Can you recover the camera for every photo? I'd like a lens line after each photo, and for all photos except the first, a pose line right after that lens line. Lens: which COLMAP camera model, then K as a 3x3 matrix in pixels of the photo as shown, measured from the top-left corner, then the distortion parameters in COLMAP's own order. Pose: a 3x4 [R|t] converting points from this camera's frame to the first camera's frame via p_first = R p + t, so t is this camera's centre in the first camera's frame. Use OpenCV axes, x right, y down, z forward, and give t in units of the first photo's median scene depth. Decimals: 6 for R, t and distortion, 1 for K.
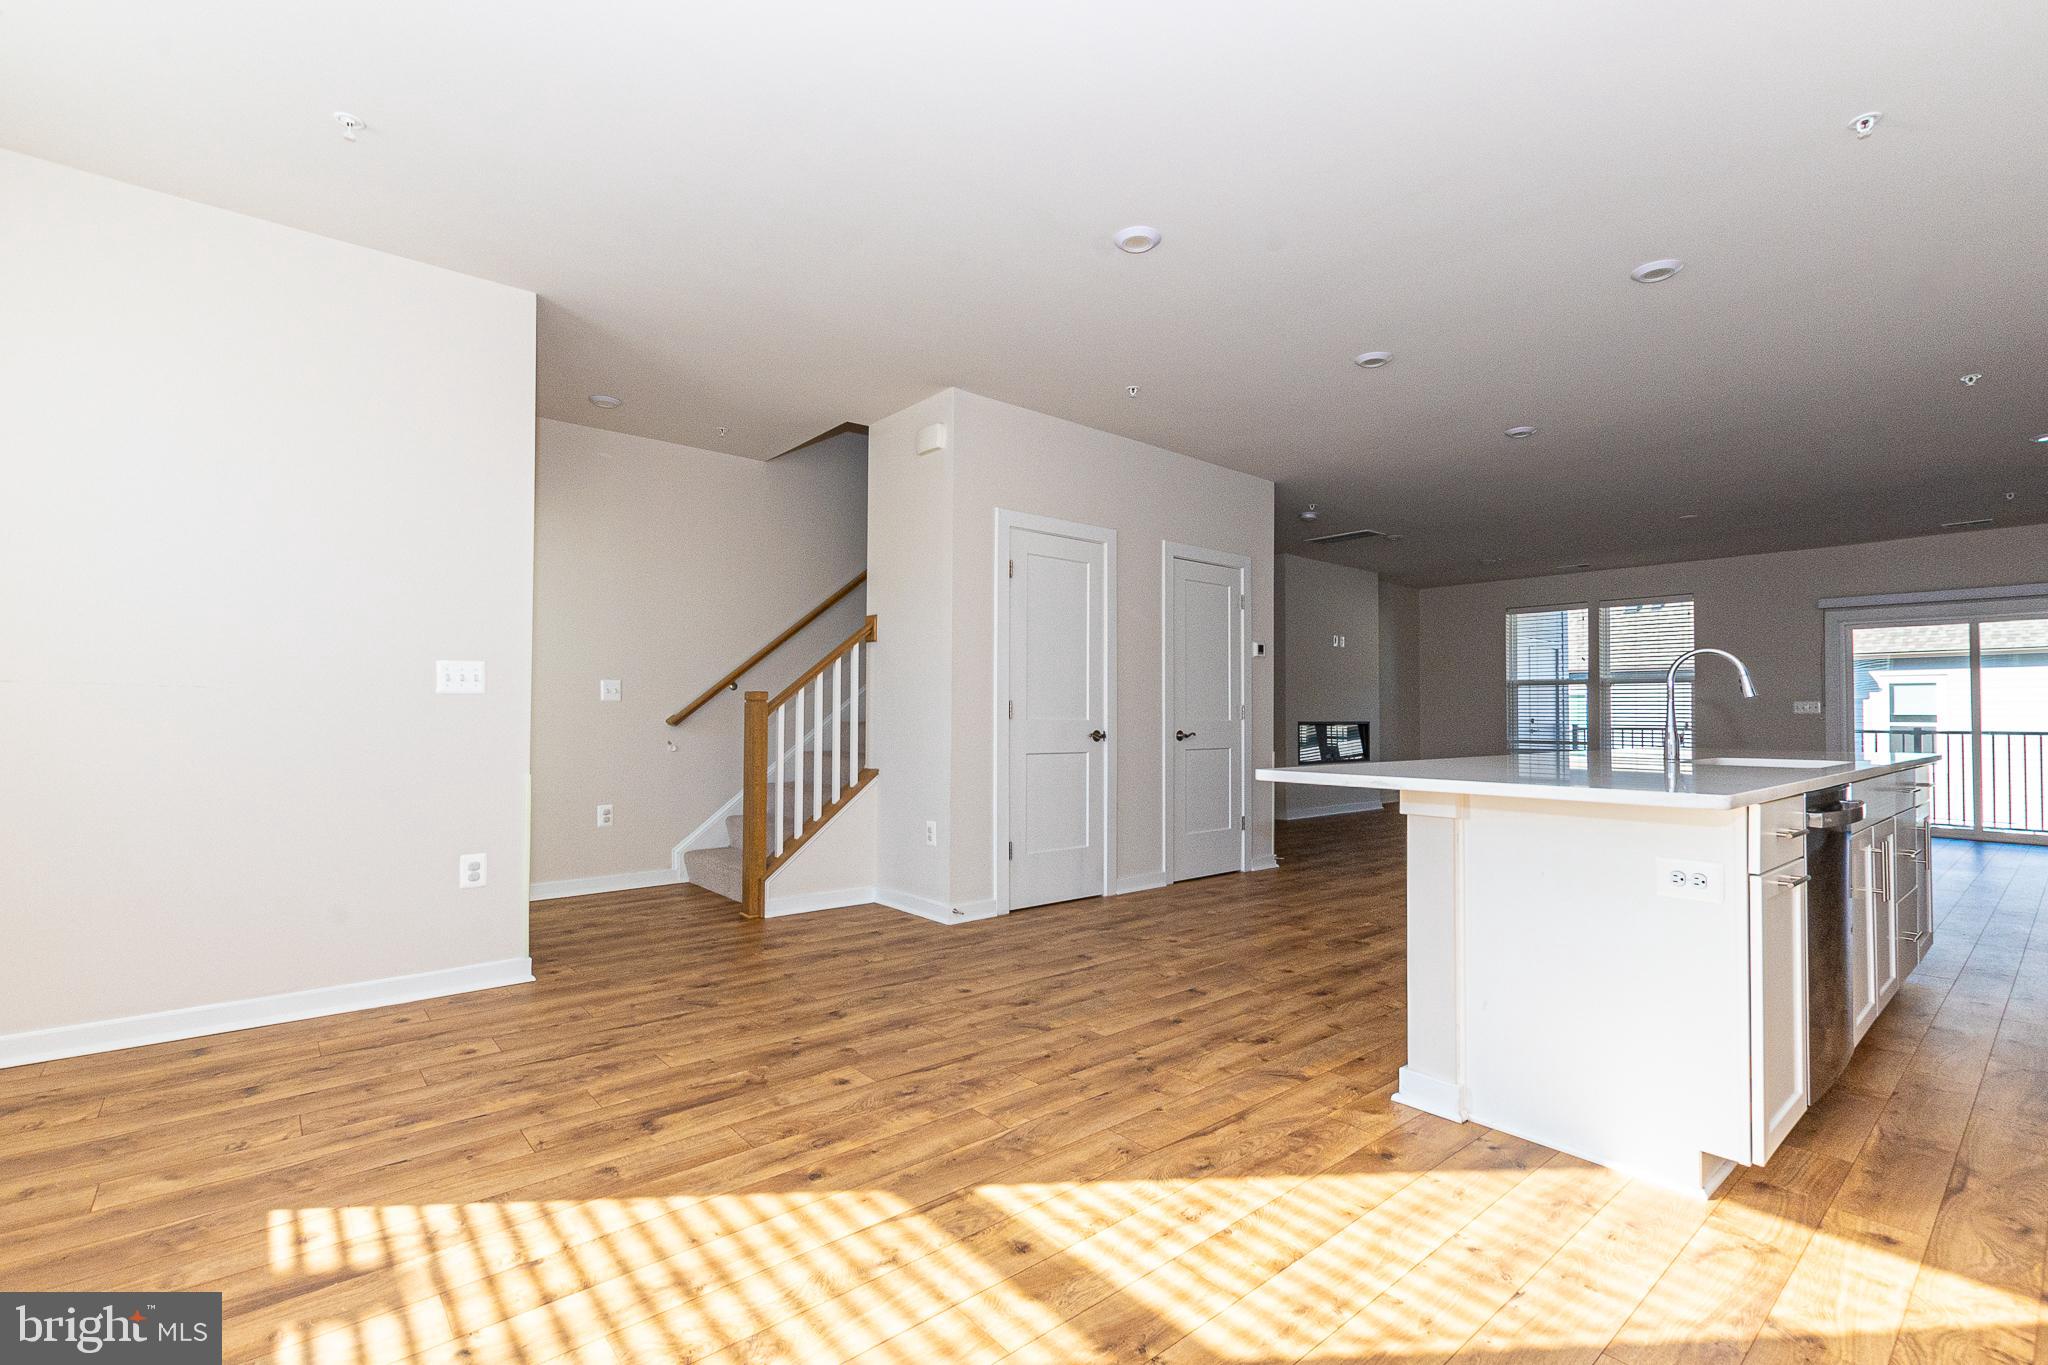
lens RADIAL K [[911.7, 0, 1031.8], [0, 911.7, 695.1], [0, 0, 1]] dist [0.003045, 0.000360]
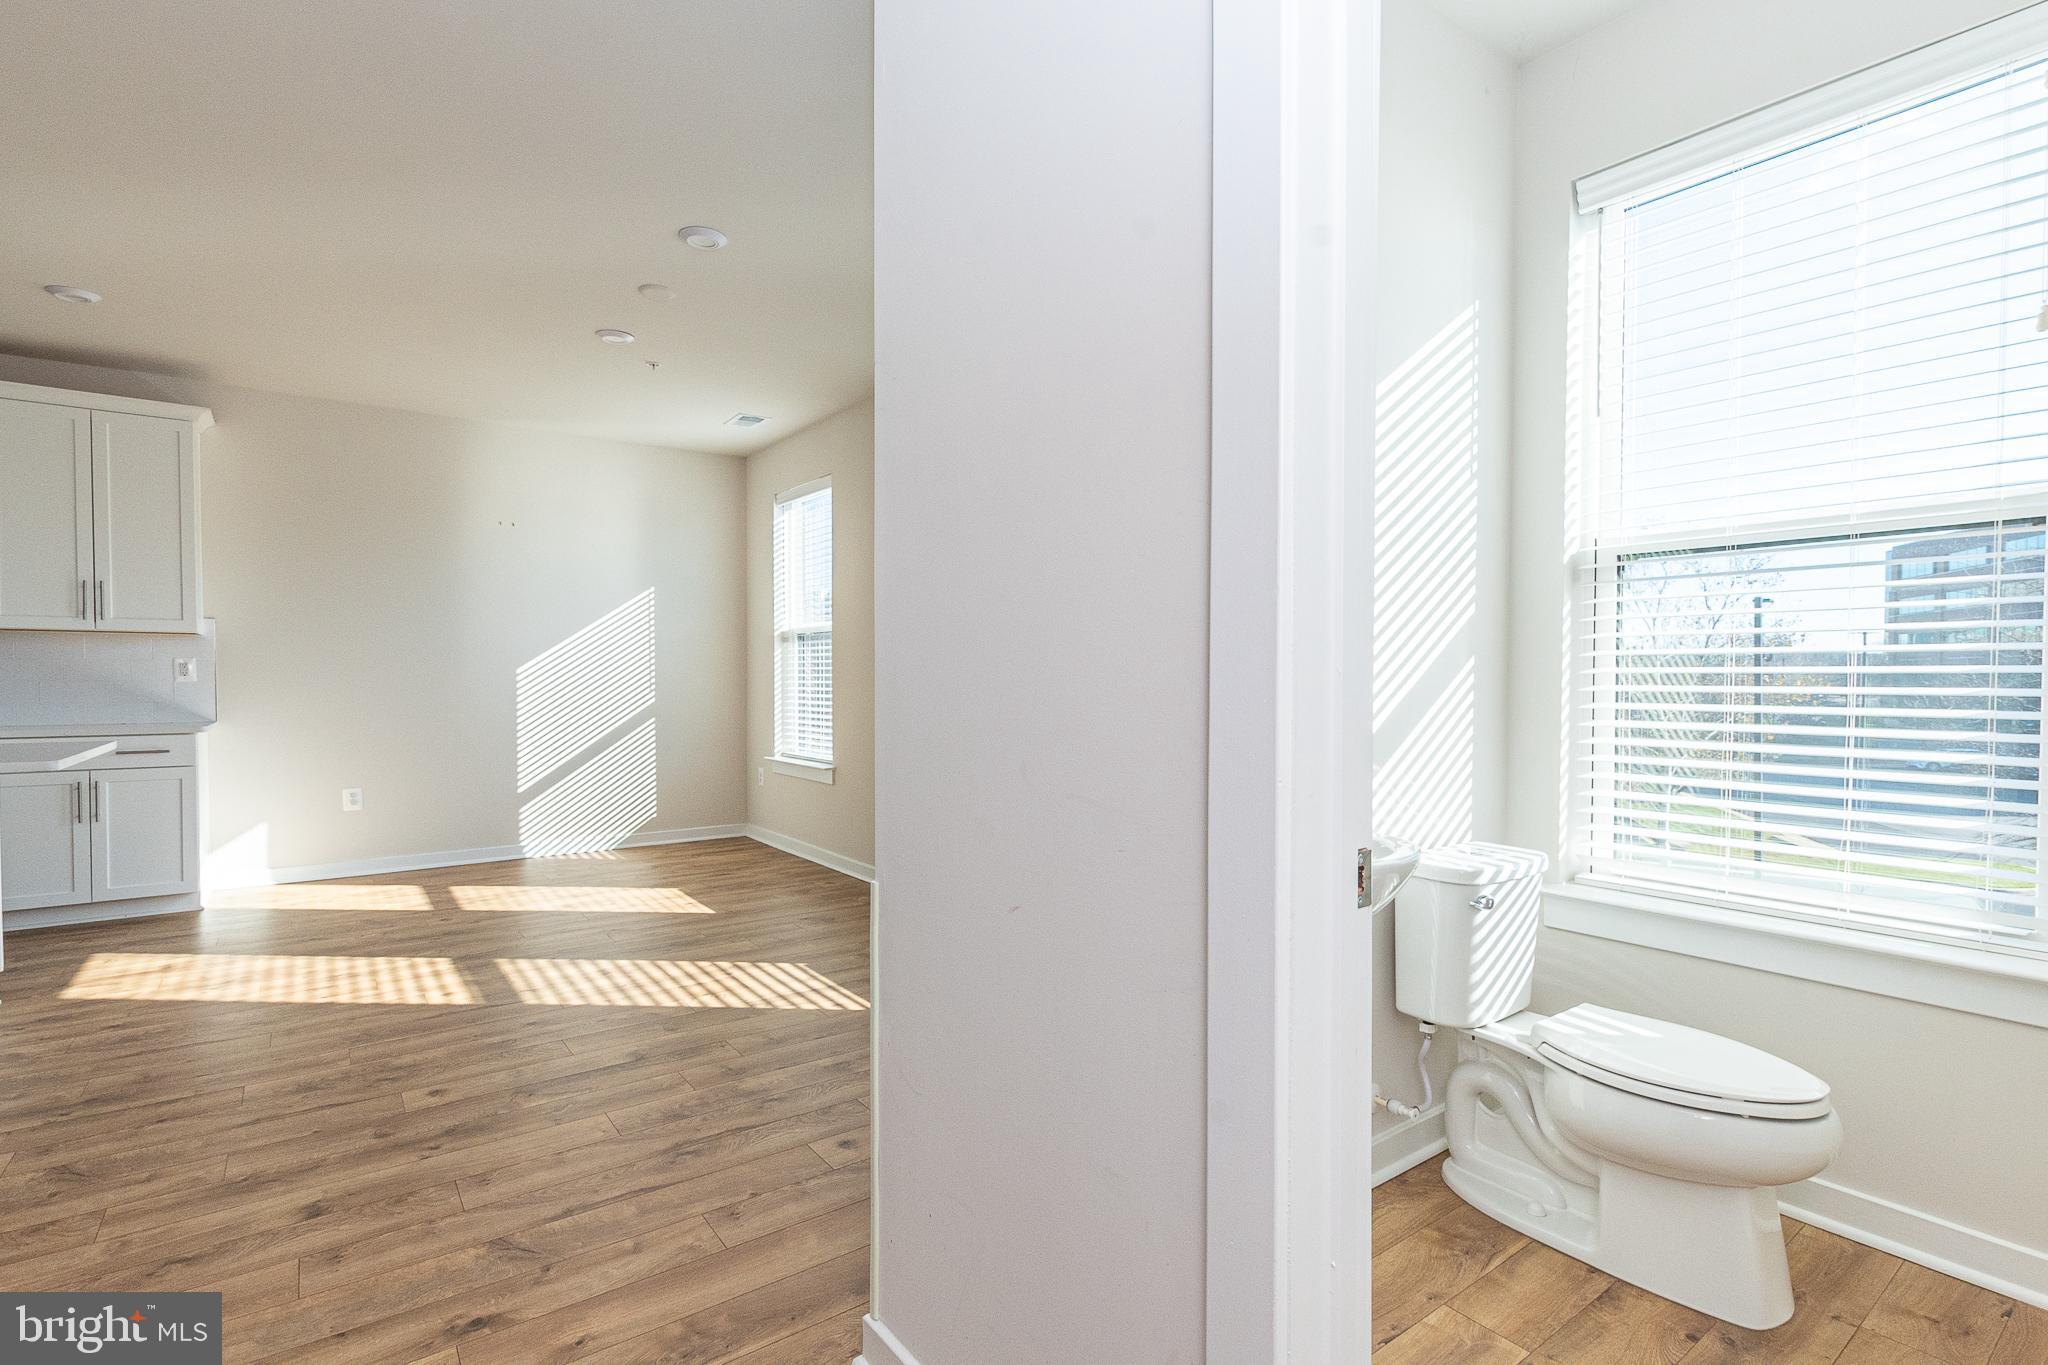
lens RADIAL K [[911.7, 0, 1031.8], [0, 911.7, 695.1], [0, 0, 1]] dist [0.003045, 0.000360]
pose [[-0.999058, -0.007108, 0.042797, -0.850354], [-0.007340, 0.999959, -0.005284, 0.001833], [-0.042758, -0.005593, -0.999070, 1.881974]]
